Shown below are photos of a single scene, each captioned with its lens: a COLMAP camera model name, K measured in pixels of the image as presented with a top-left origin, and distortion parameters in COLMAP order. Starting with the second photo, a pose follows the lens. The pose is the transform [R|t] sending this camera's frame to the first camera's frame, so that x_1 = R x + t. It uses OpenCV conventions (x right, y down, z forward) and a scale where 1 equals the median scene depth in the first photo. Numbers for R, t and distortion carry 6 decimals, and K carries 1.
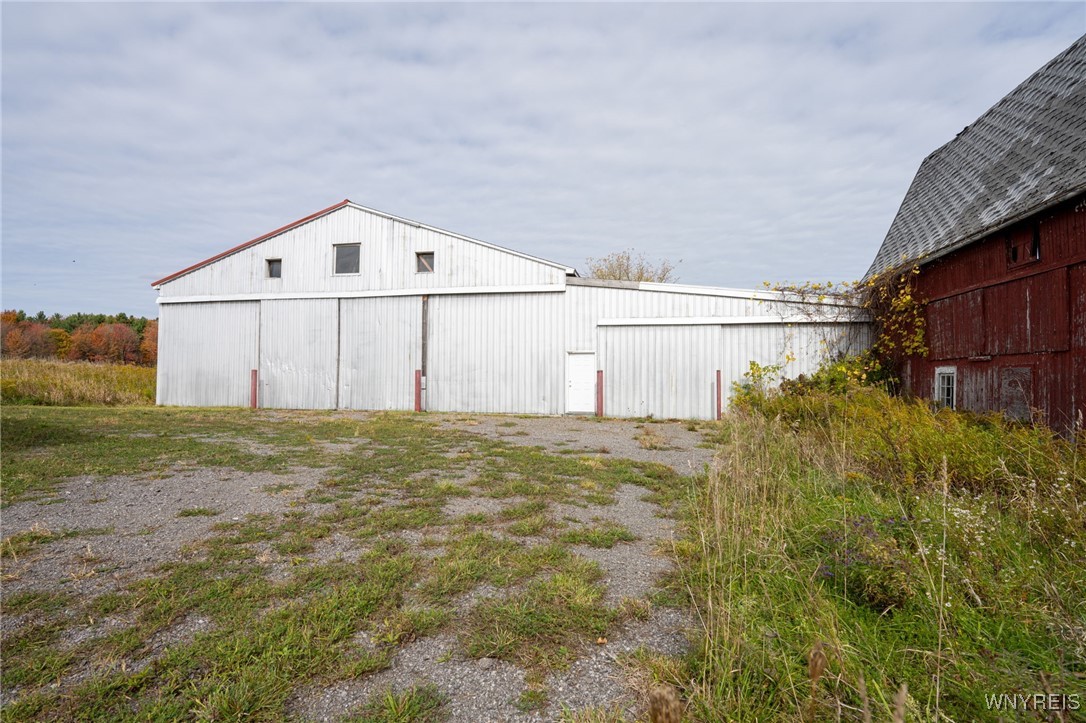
lens RADIAL K [[427.5, 0, 544.1], [0, 427.5, 361.6], [0, 0, 1]] dist [0.001171, 0.000129]
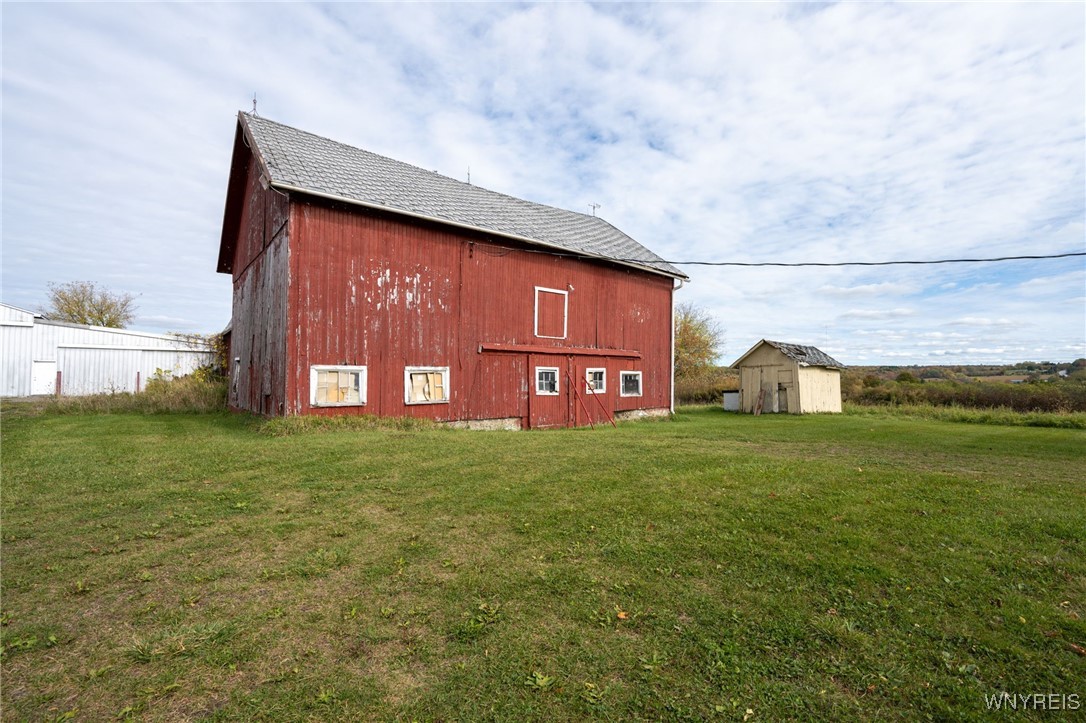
lens RADIAL K [[484.1, 0, 542.3], [0, 484.1, 361.7], [0, 0, 1]] dist [0.005576, 0.000662]
pose [[0.615149, 0.026445, 0.787968, -0.247141], [-0.015367, 0.999650, -0.021552, -0.007702], [-0.788261, 0.001150, 0.615339, -1.956424]]
